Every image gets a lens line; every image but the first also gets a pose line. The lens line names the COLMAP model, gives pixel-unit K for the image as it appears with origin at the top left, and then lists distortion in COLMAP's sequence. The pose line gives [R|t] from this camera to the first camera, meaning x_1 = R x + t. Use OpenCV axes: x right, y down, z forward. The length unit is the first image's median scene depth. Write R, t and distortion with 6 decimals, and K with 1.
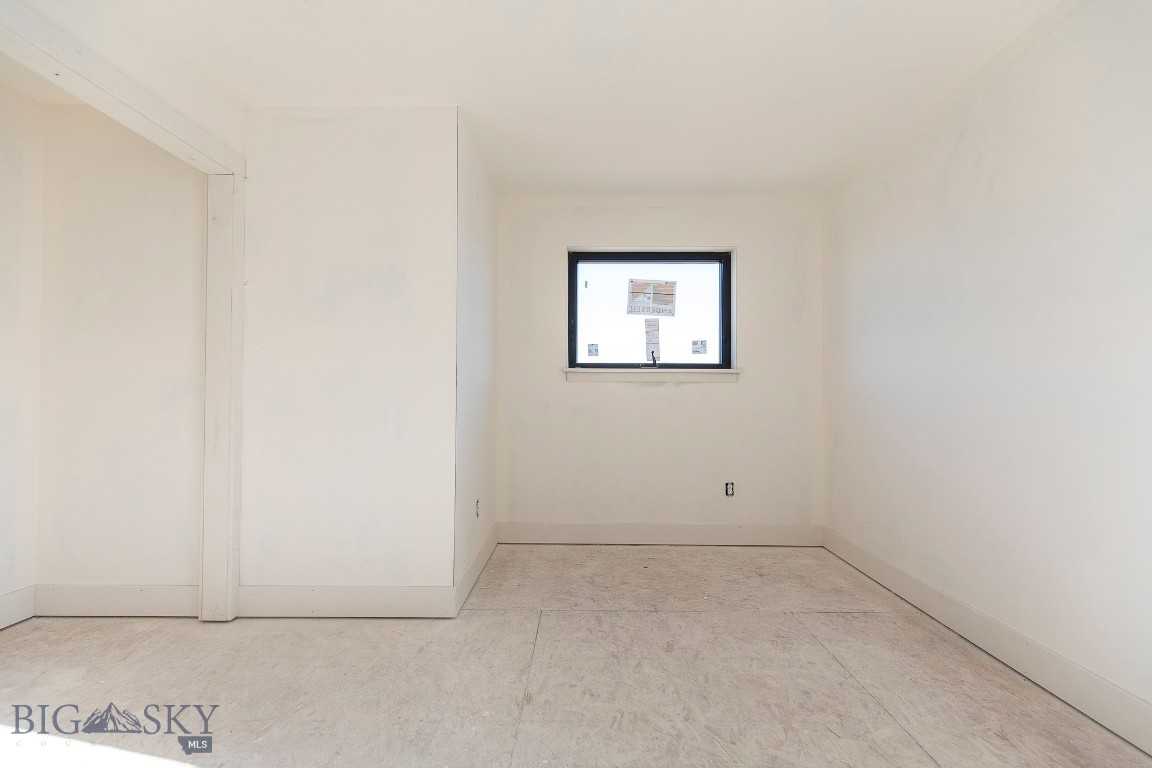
lens RADIAL K [[514.1, 0, 578.3], [0, 514.1, 390.1], [0, 0, 1]] dist [0.005937, -0.000678]
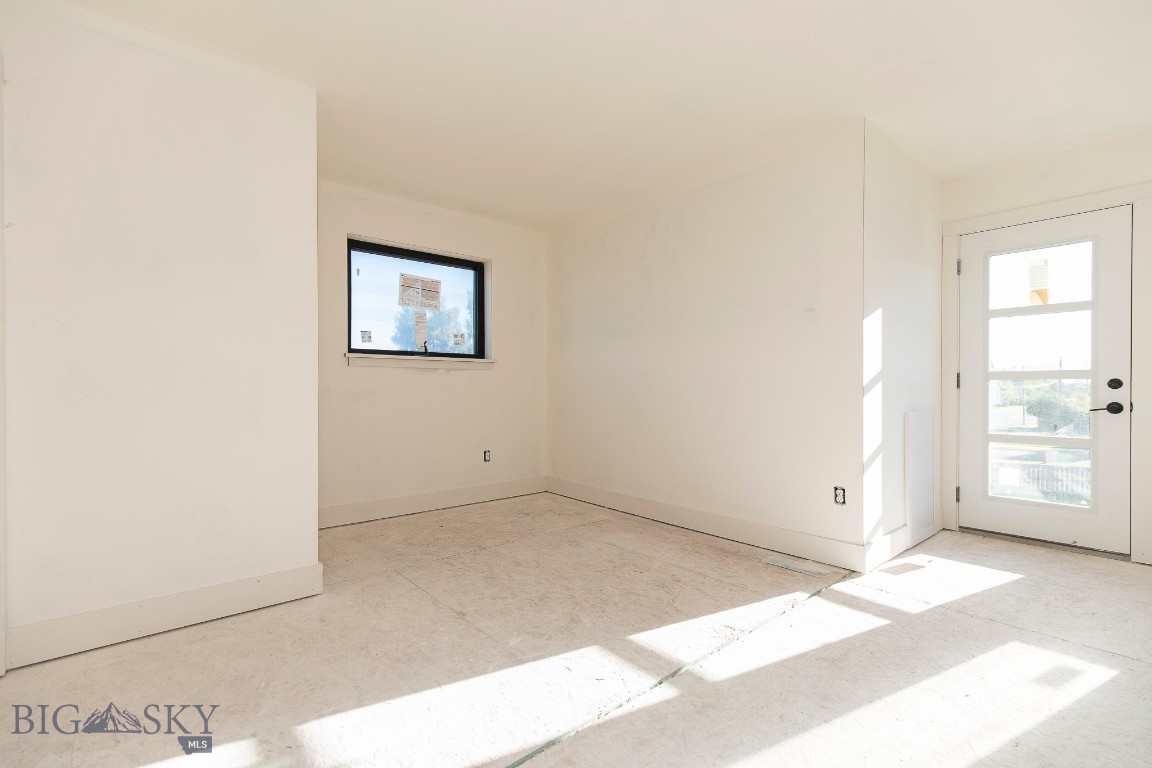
lens RADIAL K [[514.1, 0, 578.3], [0, 514.1, 390.1], [0, 0, 1]] dist [0.005937, -0.000678]
pose [[0.754202, -0.010218, 0.656563, -0.395481], [-0.006504, 0.999714, 0.023029, 0.004385], [-0.656610, -0.021639, 0.753920, -0.084333]]
